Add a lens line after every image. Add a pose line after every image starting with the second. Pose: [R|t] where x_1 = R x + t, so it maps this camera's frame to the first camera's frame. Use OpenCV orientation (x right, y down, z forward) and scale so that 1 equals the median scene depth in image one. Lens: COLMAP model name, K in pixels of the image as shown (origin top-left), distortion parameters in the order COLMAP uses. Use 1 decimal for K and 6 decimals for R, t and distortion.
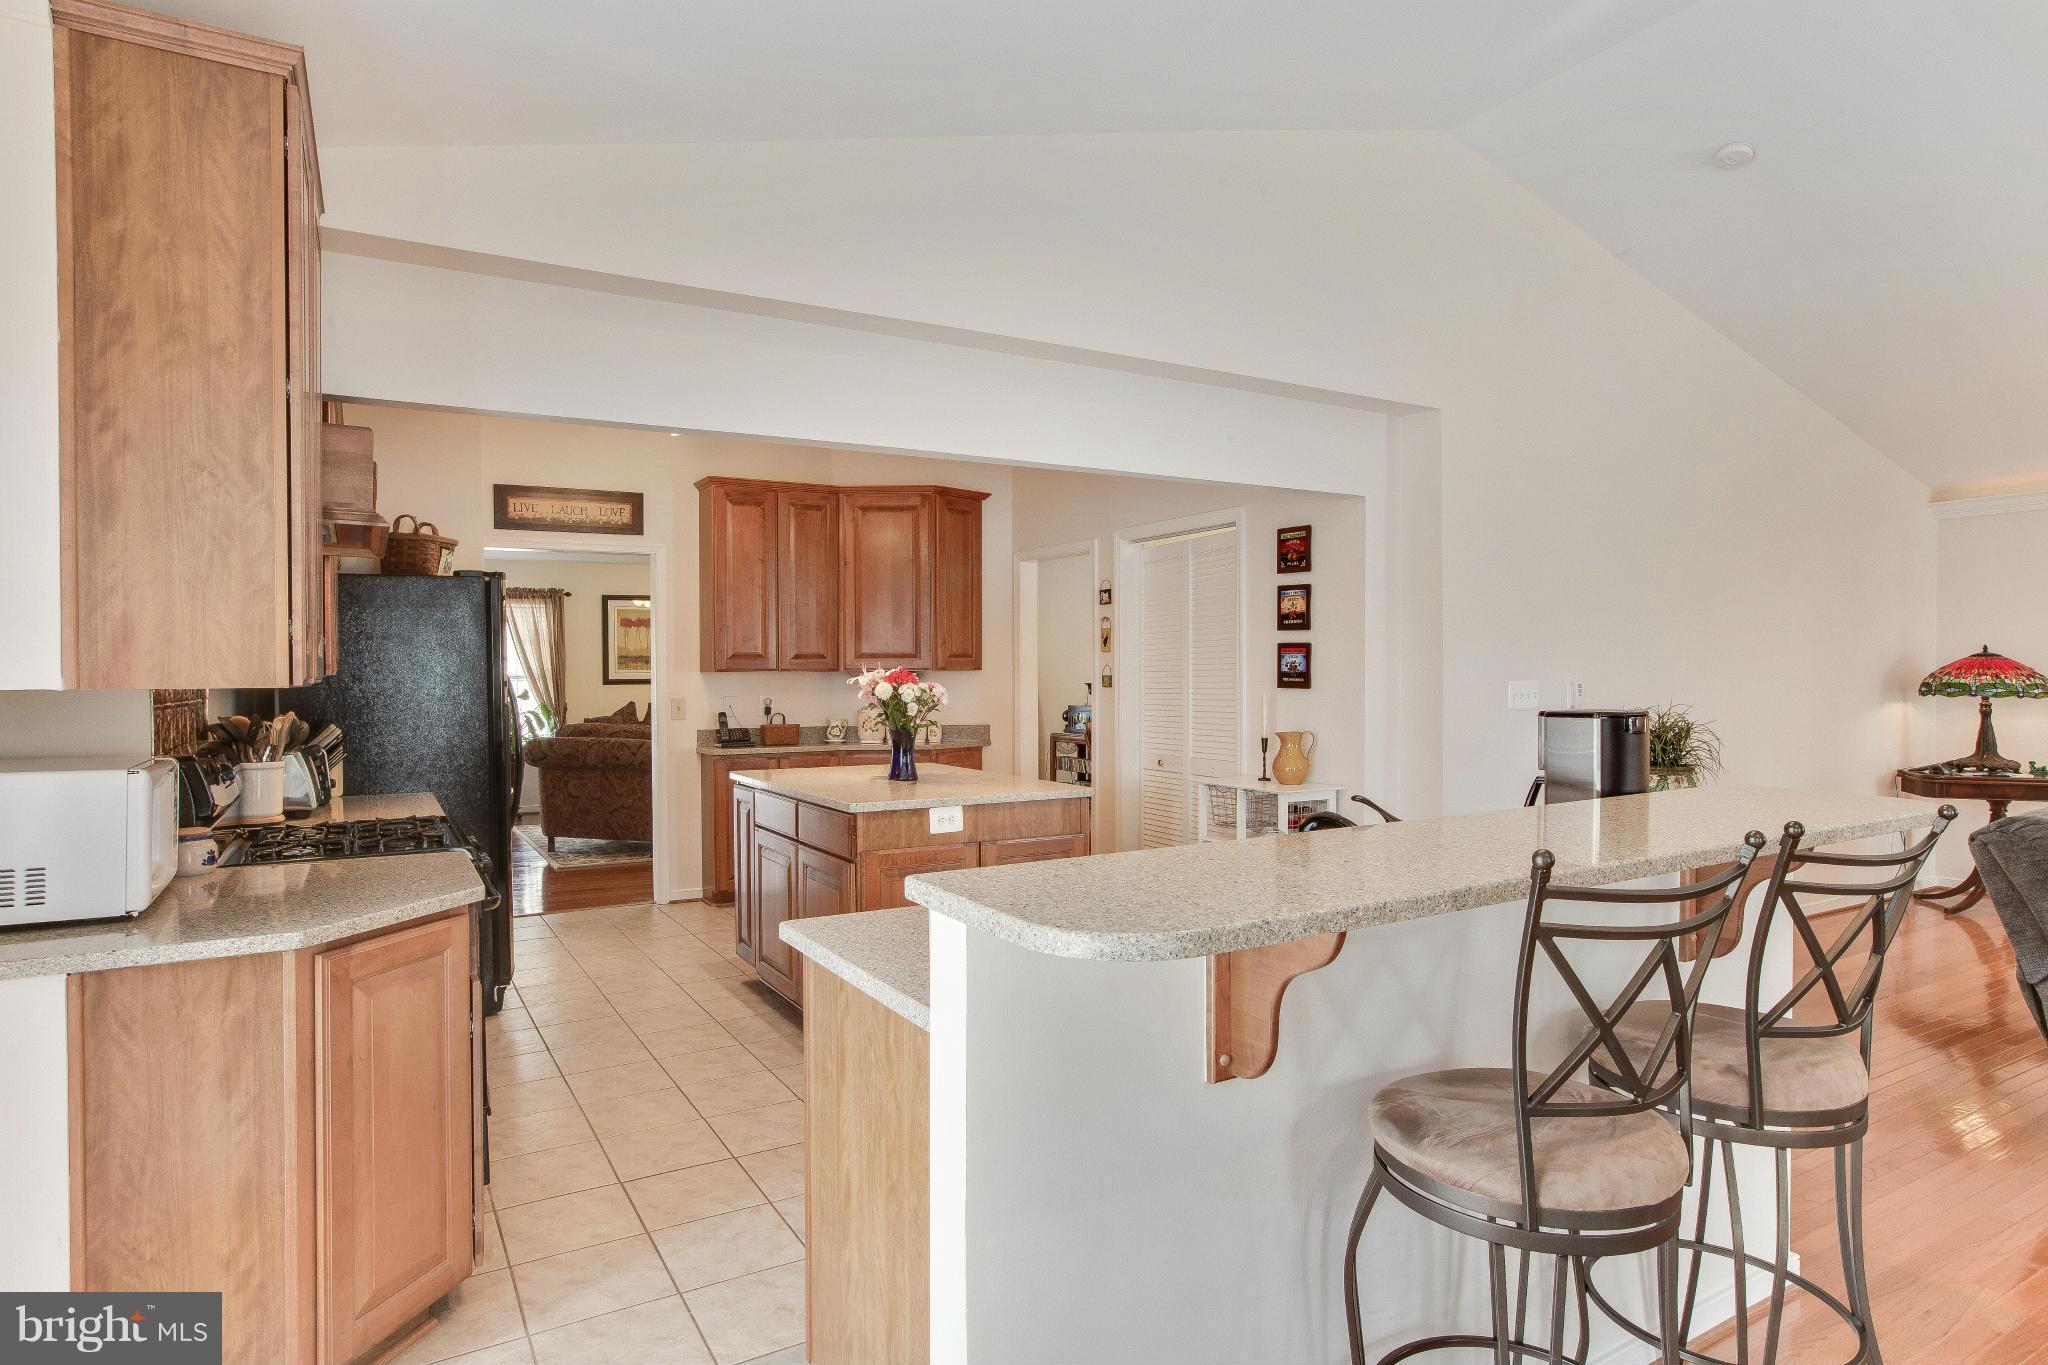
lens RADIAL K [[1112.9, 0, 1024.0], [0, 1112.9, 682.5], [0, 0, 1]] dist [-0.000924, 0.000938]
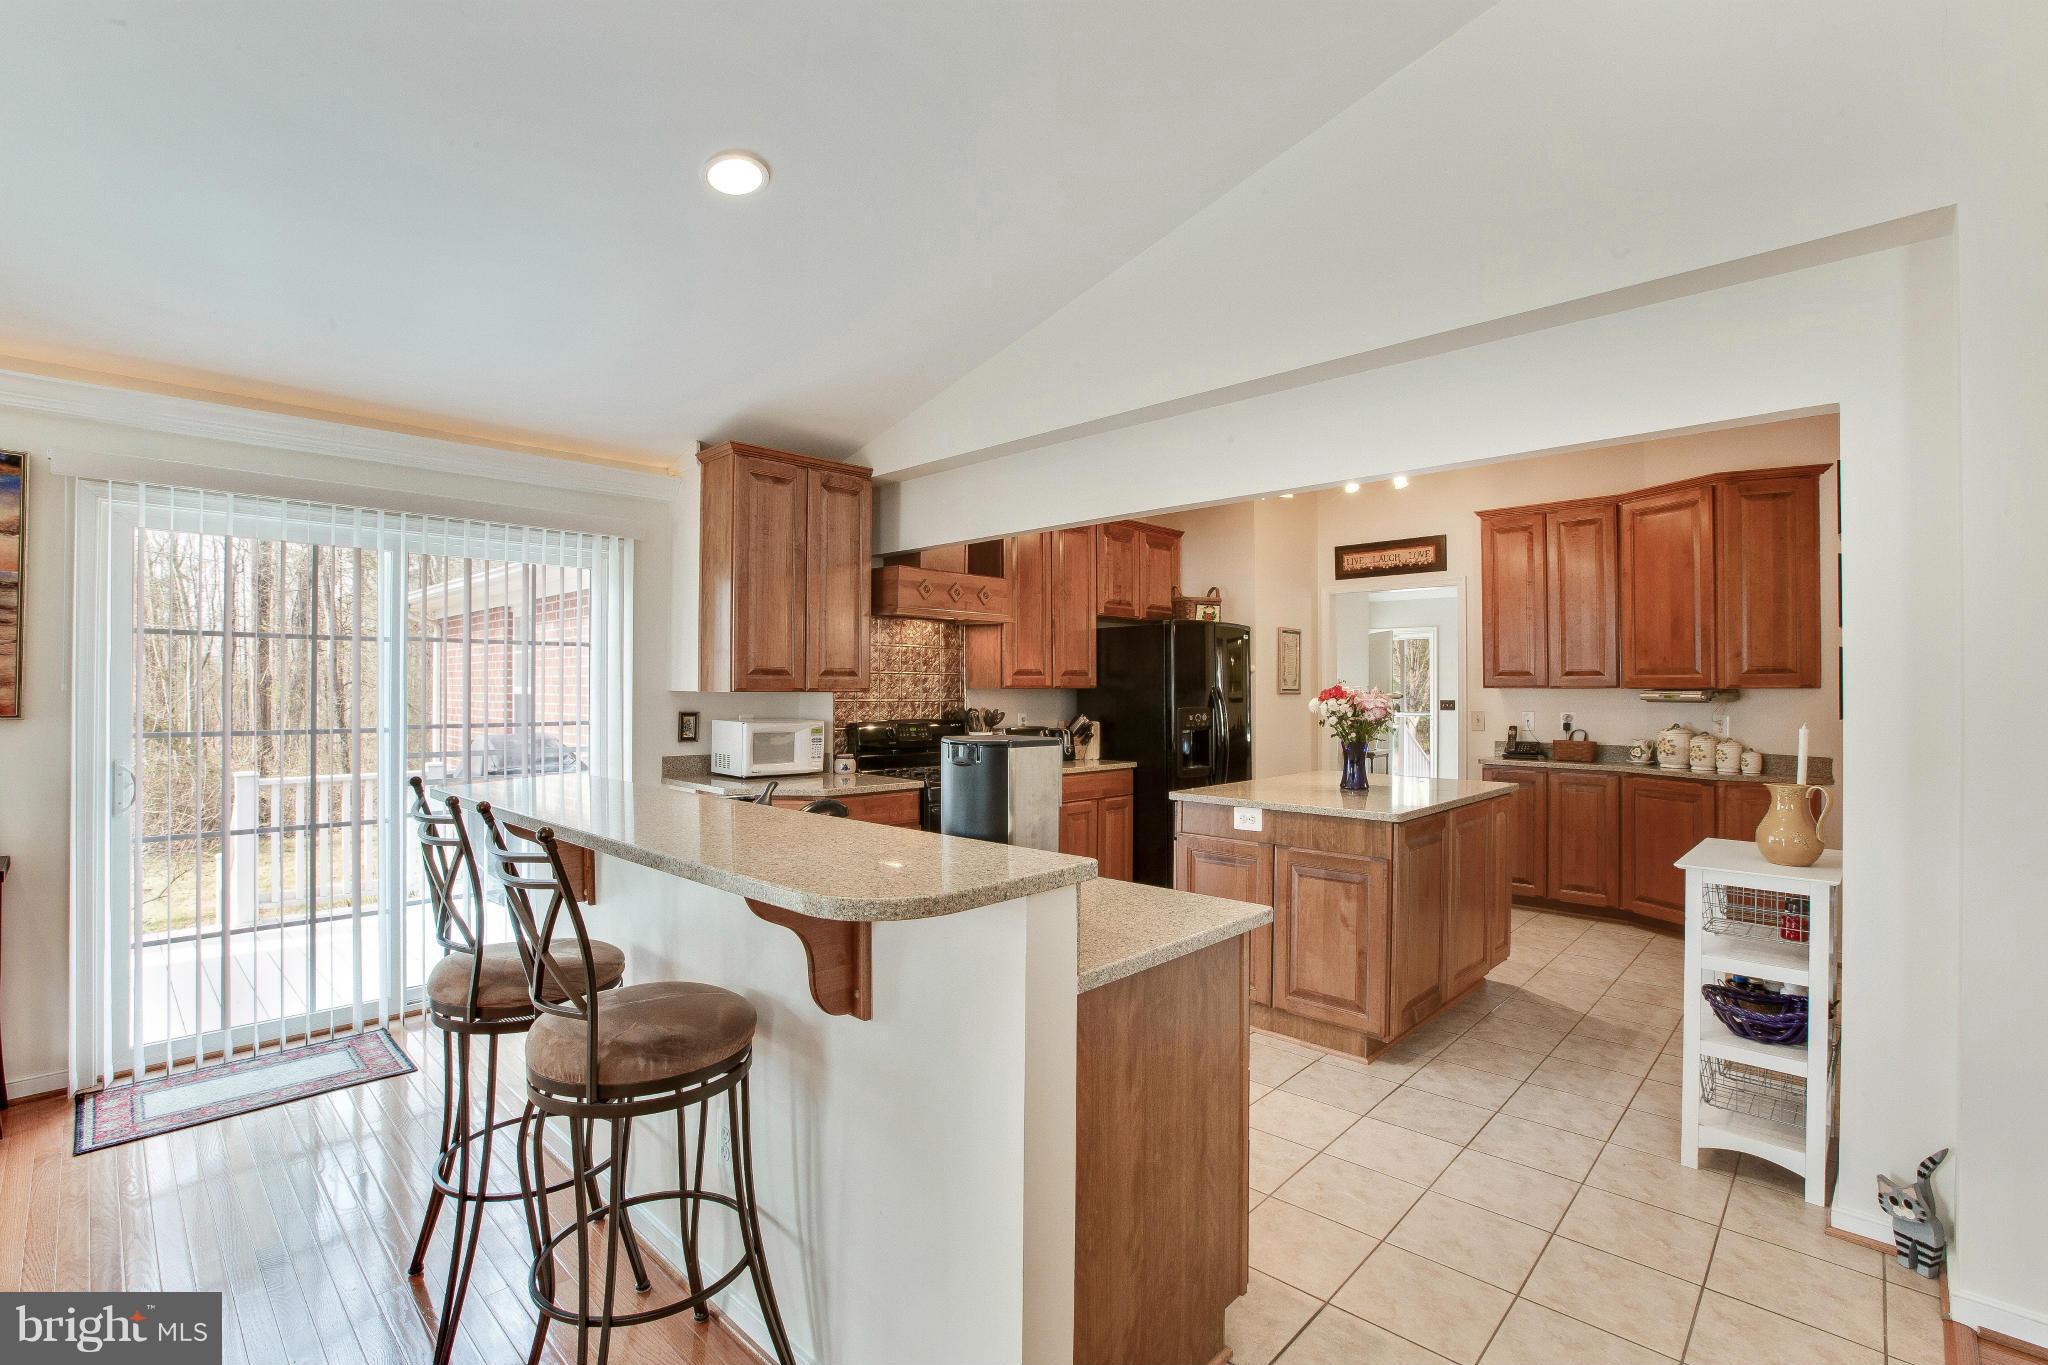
lens RADIAL K [[924.3, 0, 1017.8], [0, 924.3, 683.8], [0, 0, 1]] dist [-0.039407, 0.011123]
pose [[0.285069, 0.005098, -0.958493, 0.453597], [-0.015114, 0.999885, 0.000823, -0.007302], [0.958388, 0.014252, 0.285114, 0.296465]]
